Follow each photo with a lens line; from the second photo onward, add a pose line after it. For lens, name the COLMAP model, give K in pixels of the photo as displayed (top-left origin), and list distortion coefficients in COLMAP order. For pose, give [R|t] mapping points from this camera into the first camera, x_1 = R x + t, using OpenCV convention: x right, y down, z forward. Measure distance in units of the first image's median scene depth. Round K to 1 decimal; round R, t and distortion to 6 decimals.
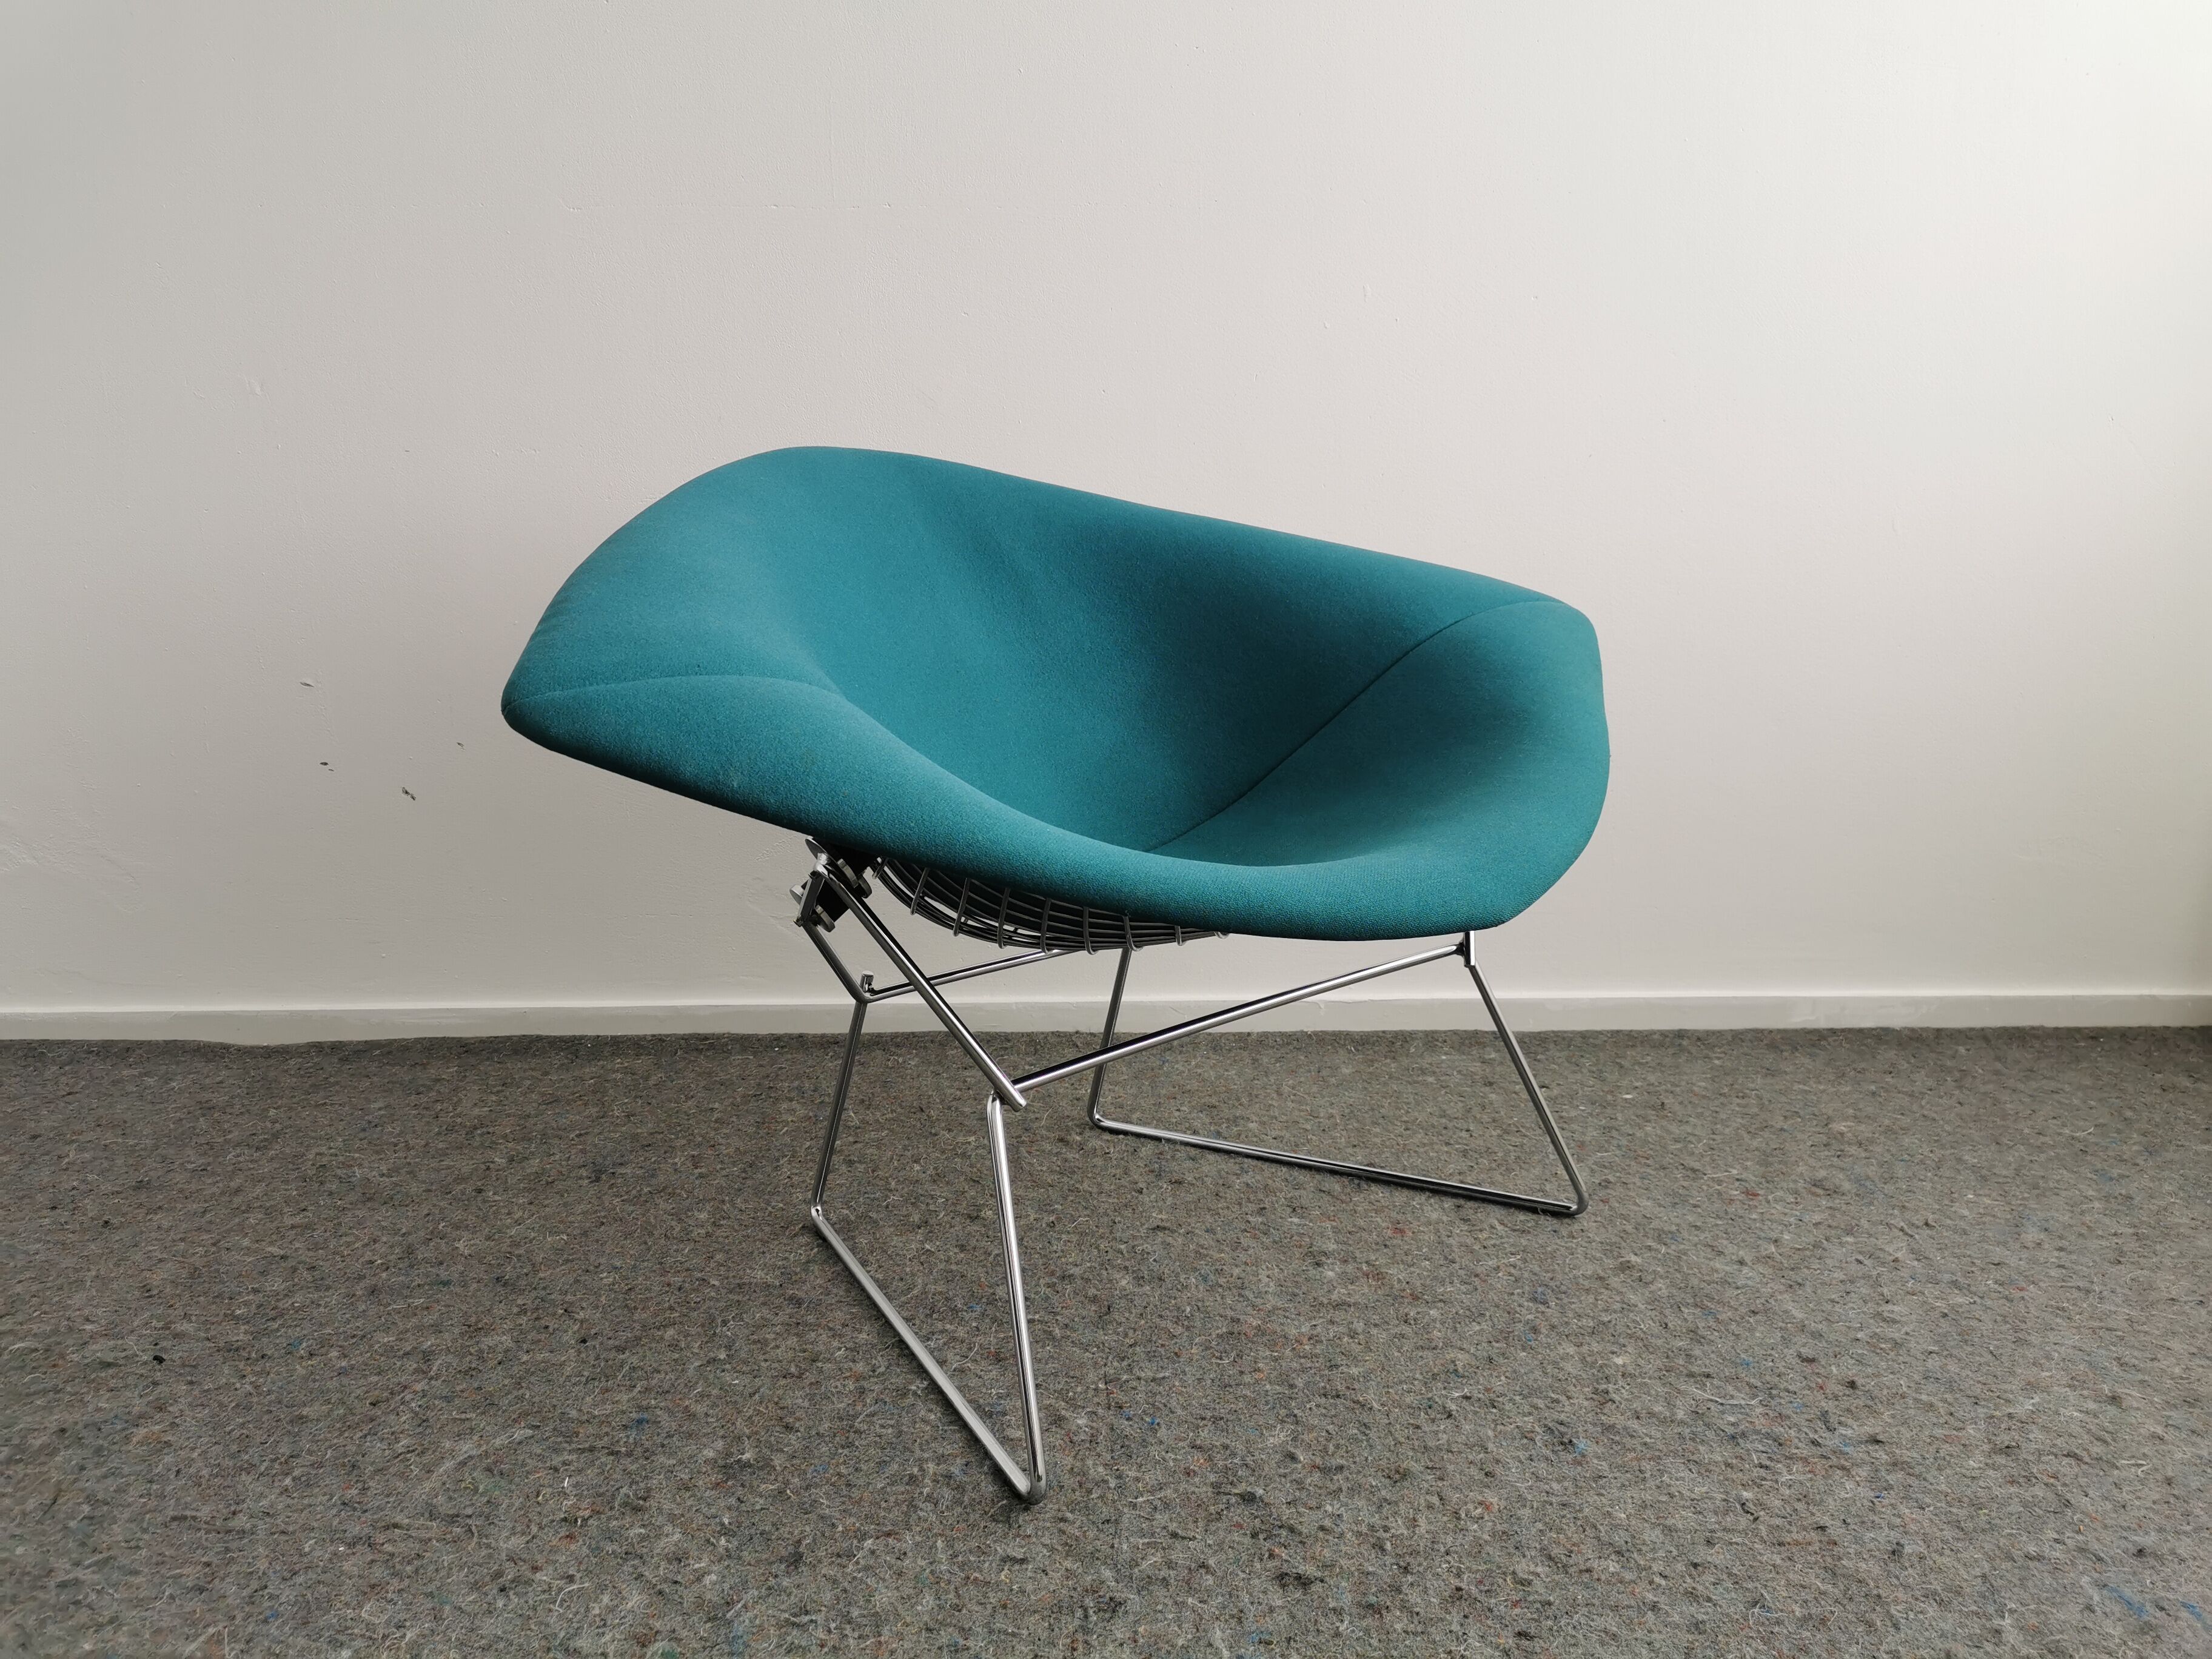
lens RADIAL K [[1729.5, 0, 1103.7], [0, 1729.5, 815.5], [0, 0, 1]] dist [0.046612, -0.022085]
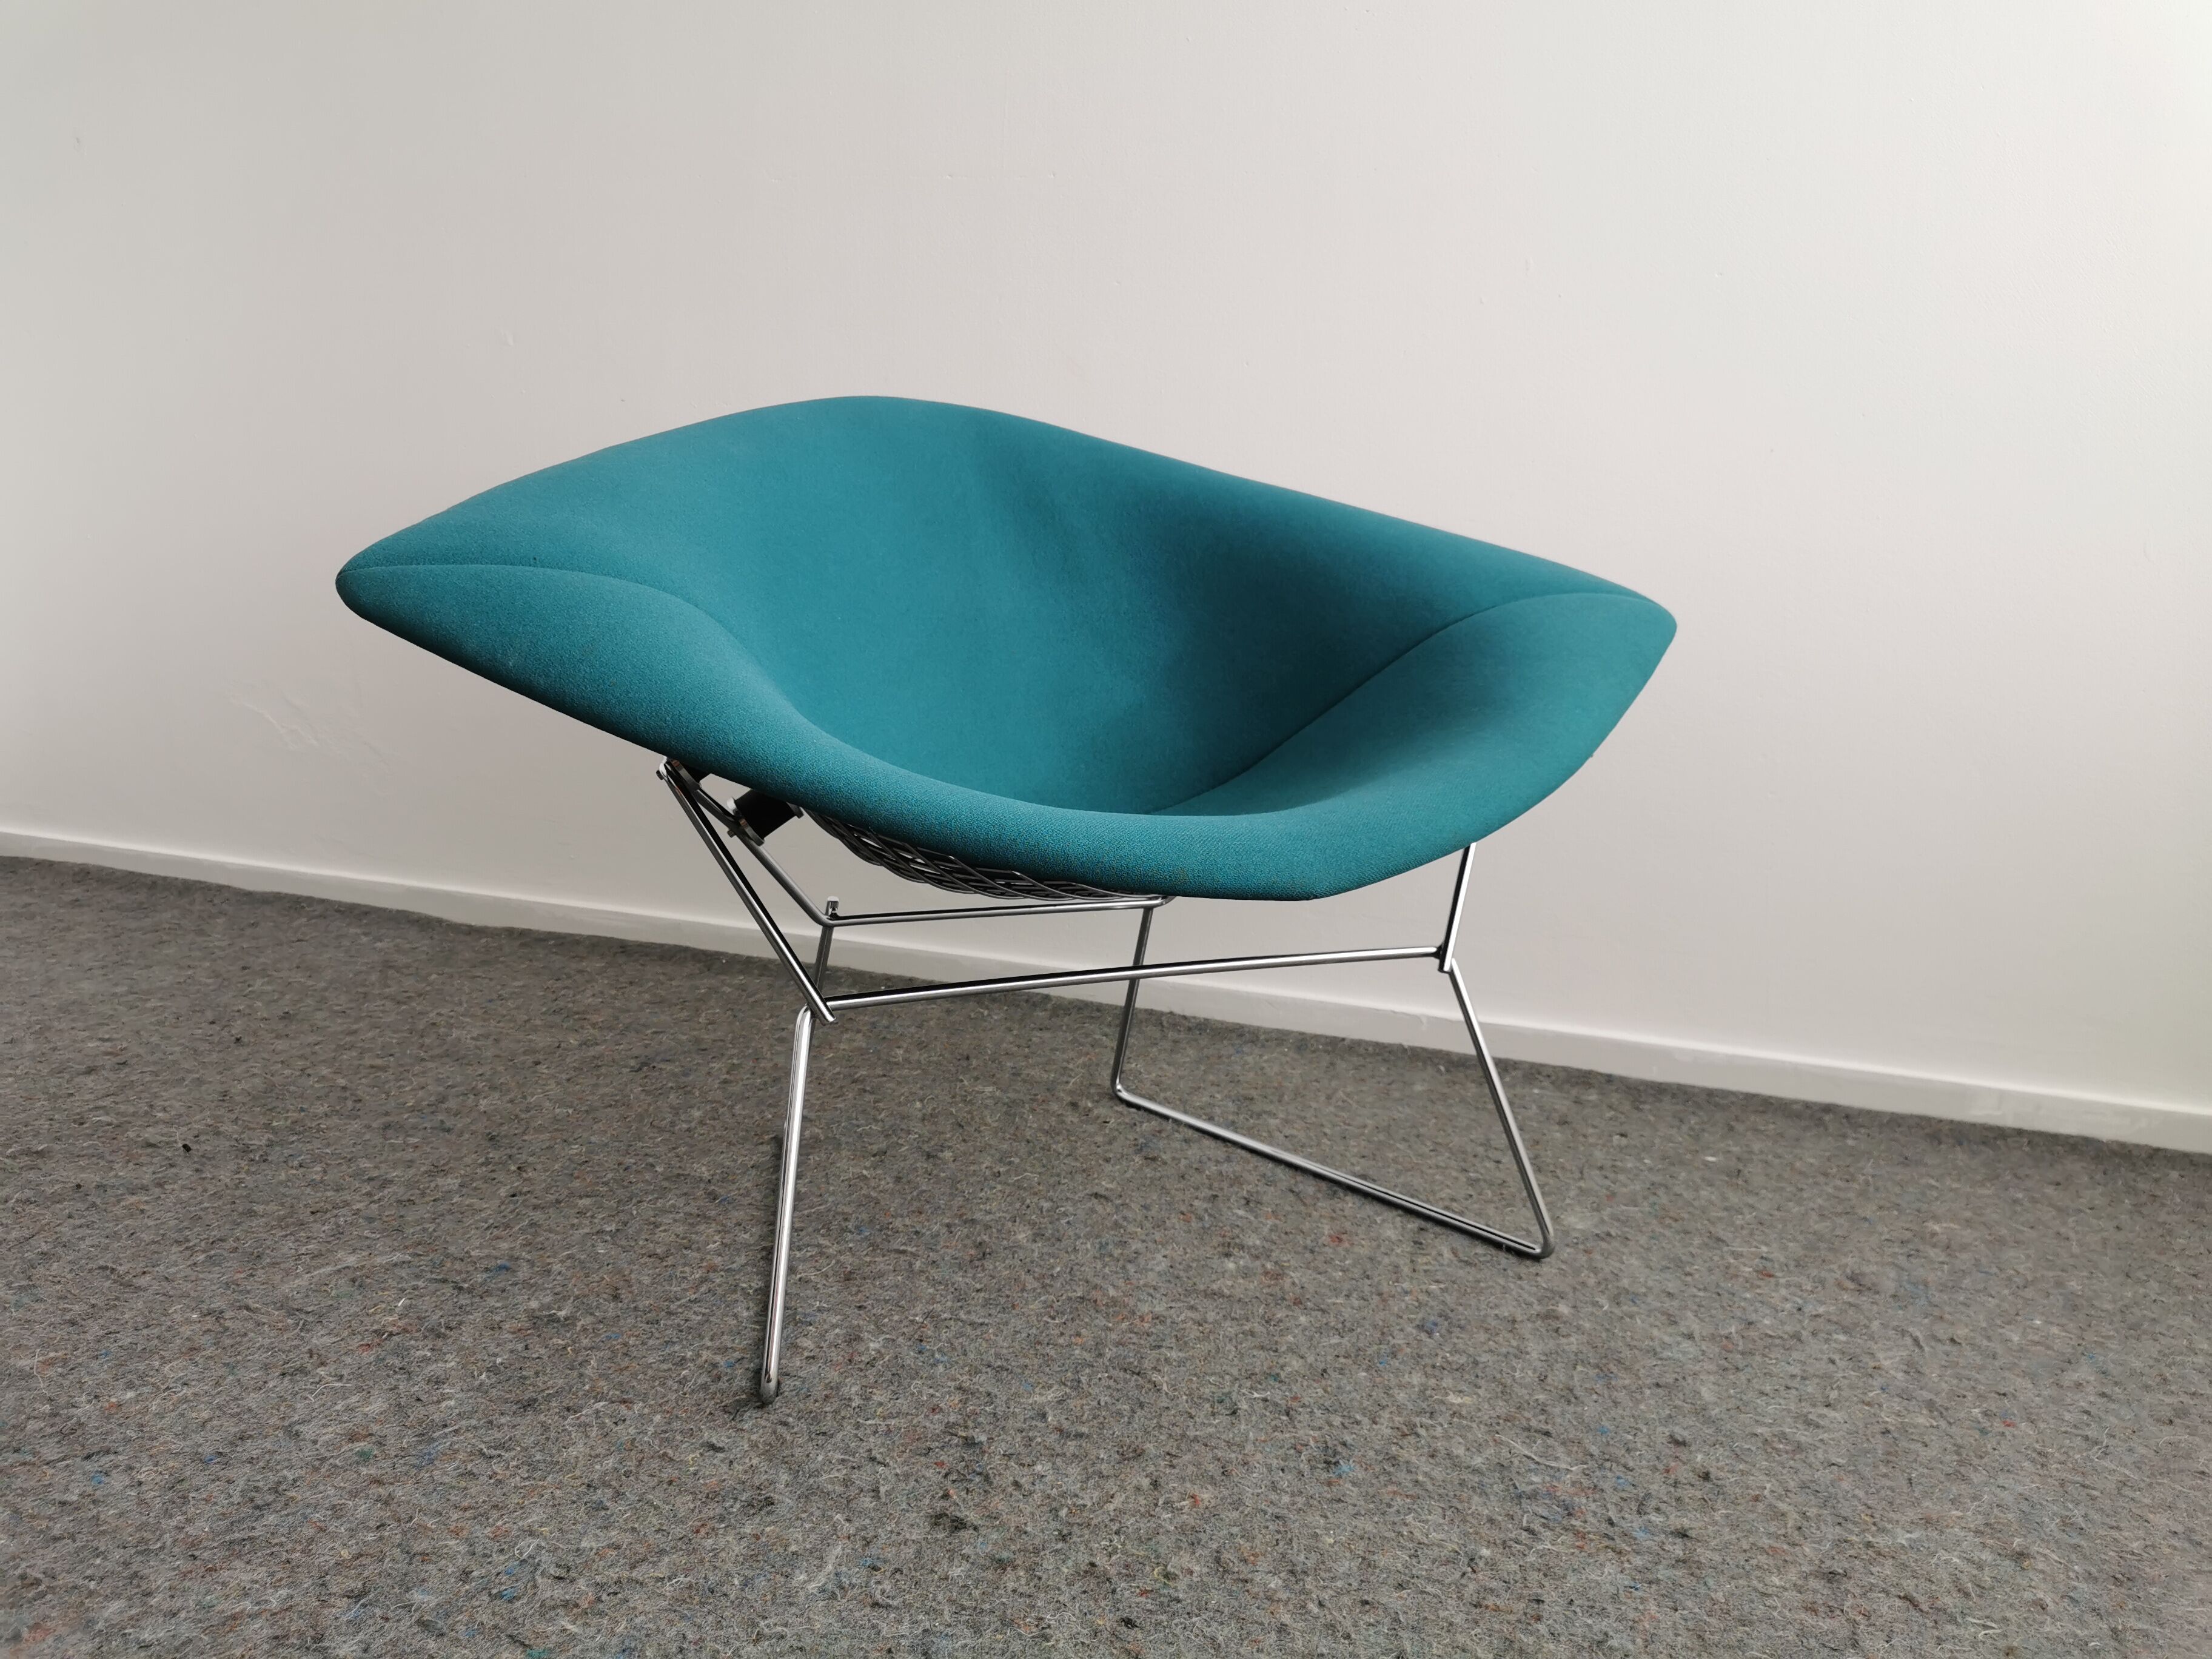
lens RADIAL K [[1729.5, 0, 1102.0], [0, 1729.5, 837.7], [0, 0, 1]] dist [0.046612, -0.022085]
pose [[0.952266, 0.107322, -0.285782, 0.300346], [-0.108076, 0.994055, 0.013178, 0.023203], [0.285497, 0.018337, 0.958204, 0.054623]]
